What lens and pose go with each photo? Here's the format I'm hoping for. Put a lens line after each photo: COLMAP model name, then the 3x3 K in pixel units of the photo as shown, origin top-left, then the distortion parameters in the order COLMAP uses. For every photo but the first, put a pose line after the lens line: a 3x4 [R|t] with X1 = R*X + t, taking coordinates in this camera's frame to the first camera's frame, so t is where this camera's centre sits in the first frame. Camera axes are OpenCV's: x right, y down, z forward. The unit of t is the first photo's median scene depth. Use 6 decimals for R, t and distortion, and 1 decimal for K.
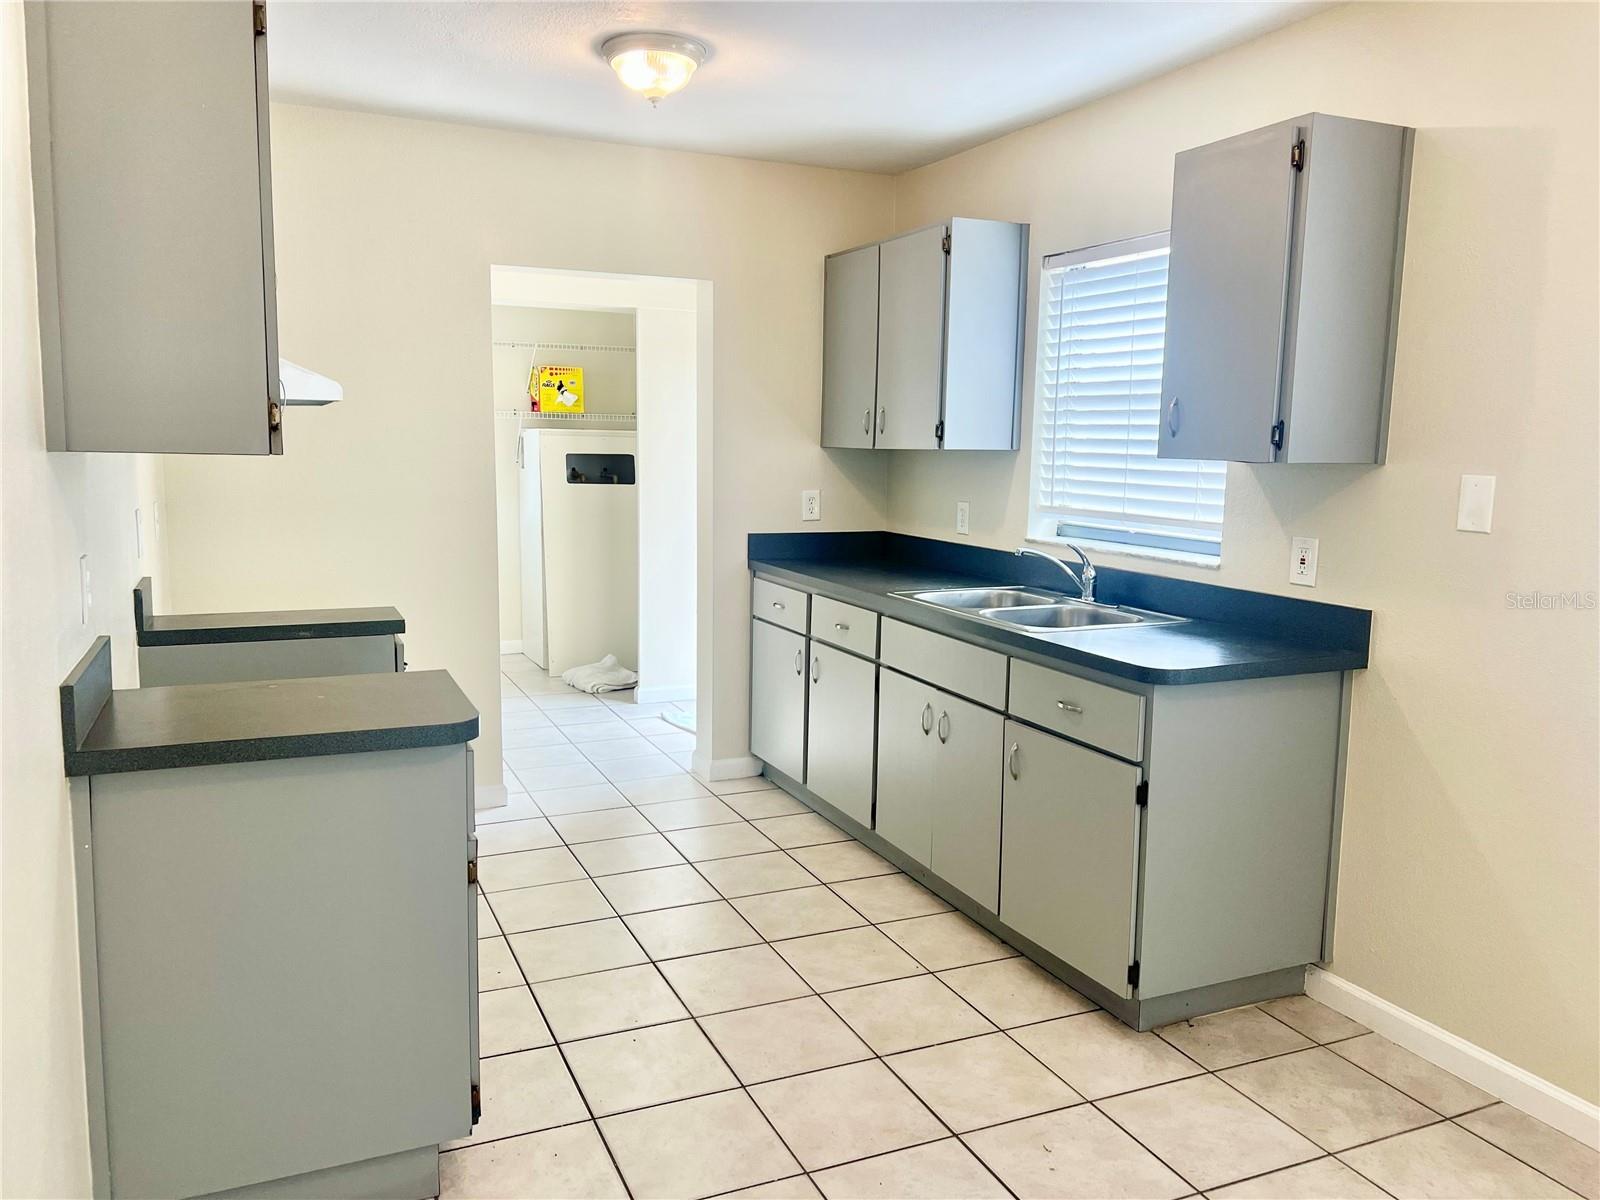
lens RADIAL K [[1205.3, 0, 800.0], [0, 1205.3, 600.0], [0, 0, 1]] dist [0.077439, -0.079997]
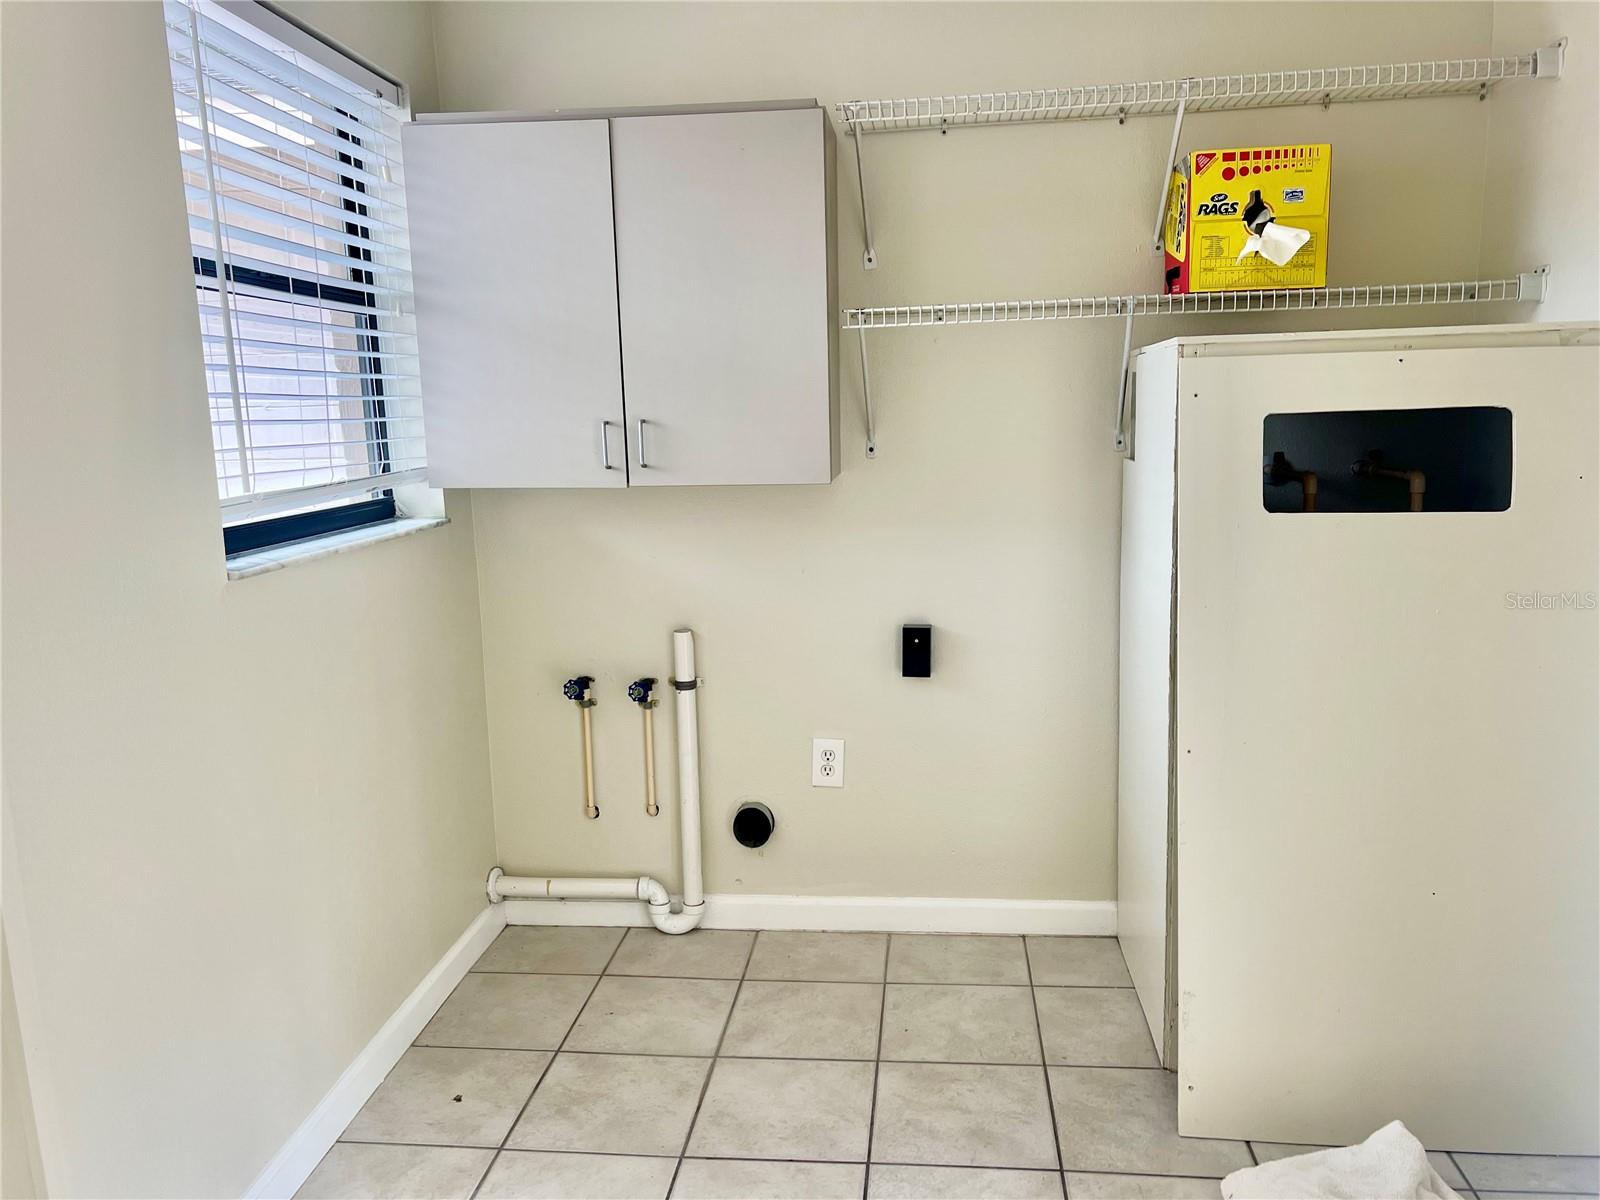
lens RADIAL K [[1205.3, 0, 800.0], [0, 1205.3, 600.0], [0, 0, 1]] dist [0.077439, -0.079997]
pose [[0.855847, 0.037638, -0.515857, -0.191551], [-0.028515, 0.999265, 0.025601, -0.112074], [0.516442, -0.007200, 0.856292, 0.972355]]
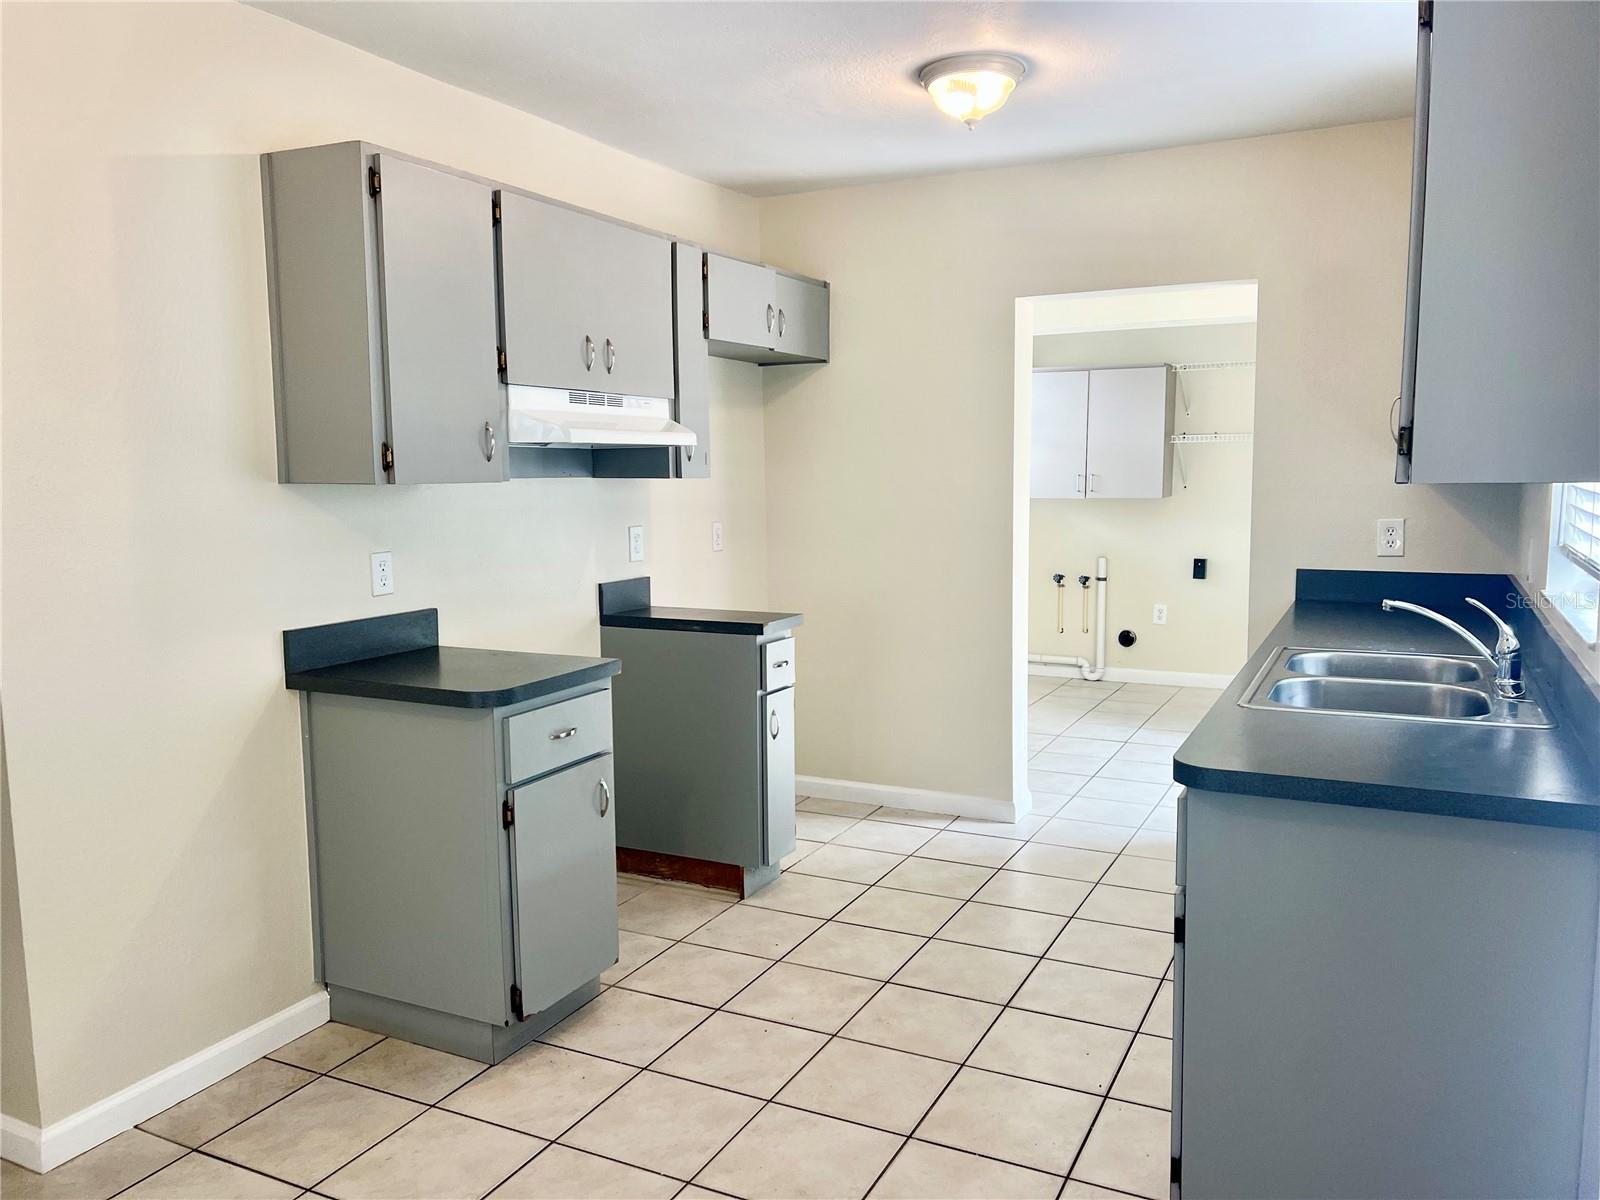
lens RADIAL K [[1205.3, 0, 800.0], [0, 1205.3, 600.0], [0, 0, 1]] dist [0.077439, -0.079997]
pose [[0.629790, 0.065017, -0.774040, 0.398302], [-0.081991, 0.996488, 0.016991, -0.019552], [0.772426, 0.052763, 0.632909, 0.193853]]
